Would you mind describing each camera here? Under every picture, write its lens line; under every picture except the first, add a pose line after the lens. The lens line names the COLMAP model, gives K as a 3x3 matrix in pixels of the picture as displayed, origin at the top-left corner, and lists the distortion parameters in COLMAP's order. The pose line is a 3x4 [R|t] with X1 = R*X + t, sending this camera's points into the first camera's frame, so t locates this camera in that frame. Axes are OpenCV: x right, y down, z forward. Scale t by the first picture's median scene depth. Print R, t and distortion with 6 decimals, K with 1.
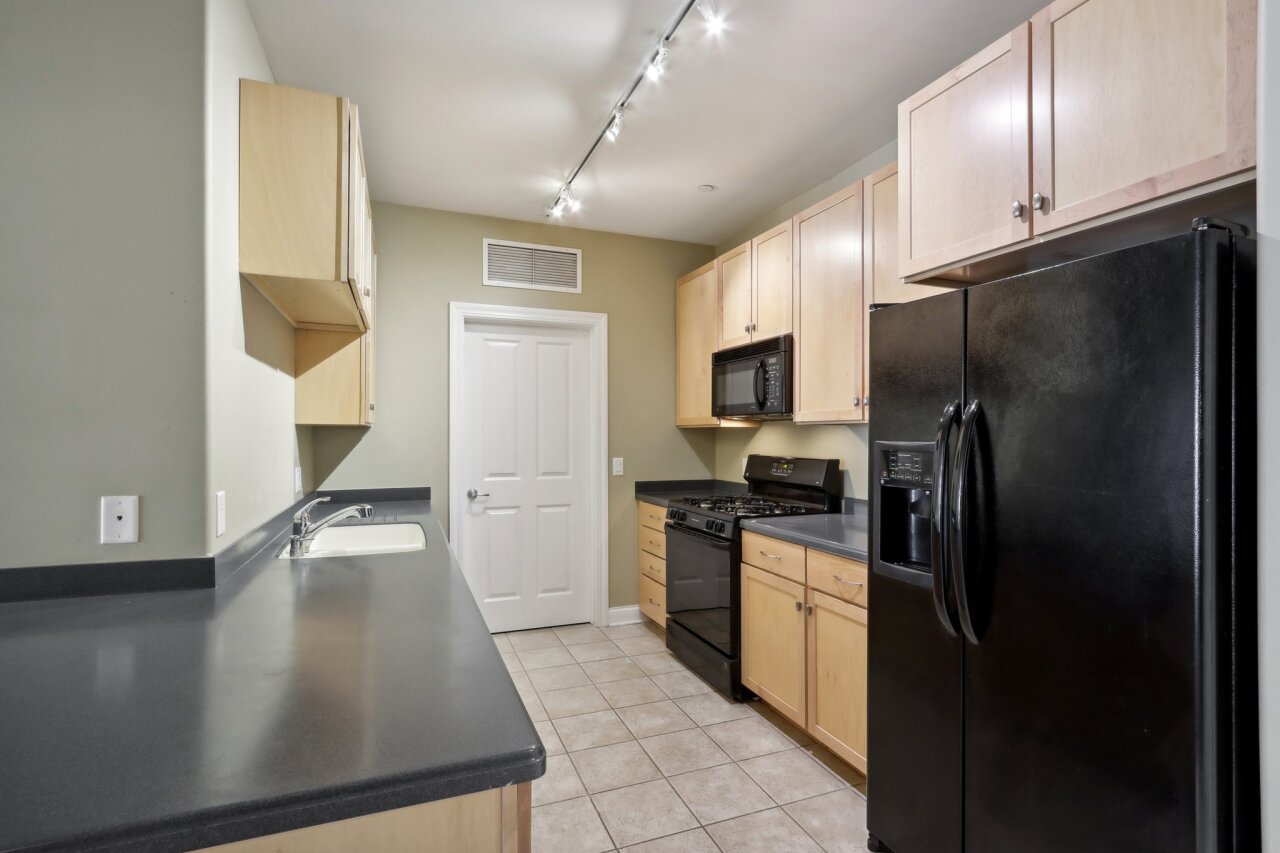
lens RADIAL K [[603.0, 0, 629.5], [0, 603.0, 438.1], [0, 0, 1]] dist [-0.002822, 0.003428]
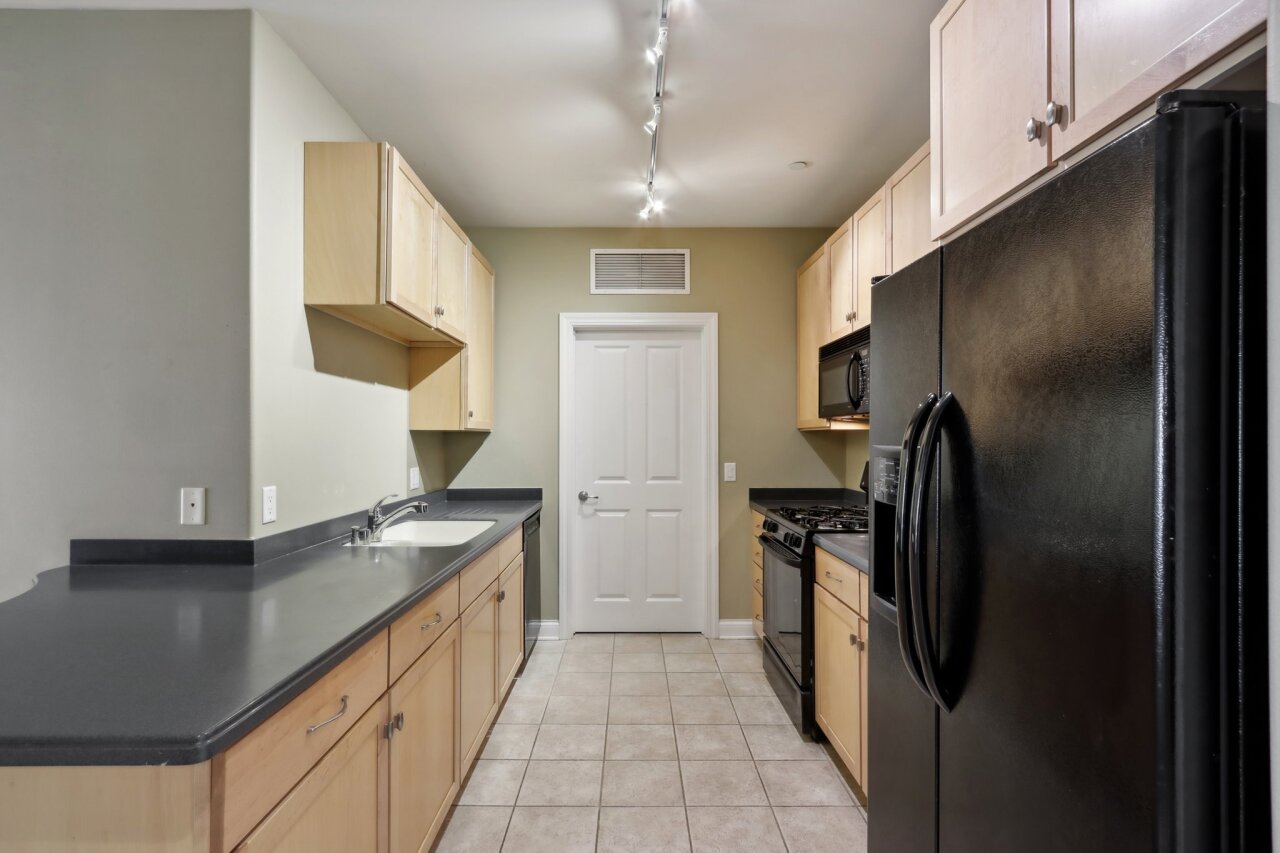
lens RADIAL K [[603.0, 0, 634.6], [0, 603.0, 439.8], [0, 0, 1]] dist [-0.002822, 0.003428]
pose [[0.931271, -0.002034, -0.364321, 0.258349], [0.000615, 0.999992, -0.004010, 0.000259], [0.364326, 0.003510, 0.931265, 0.080301]]
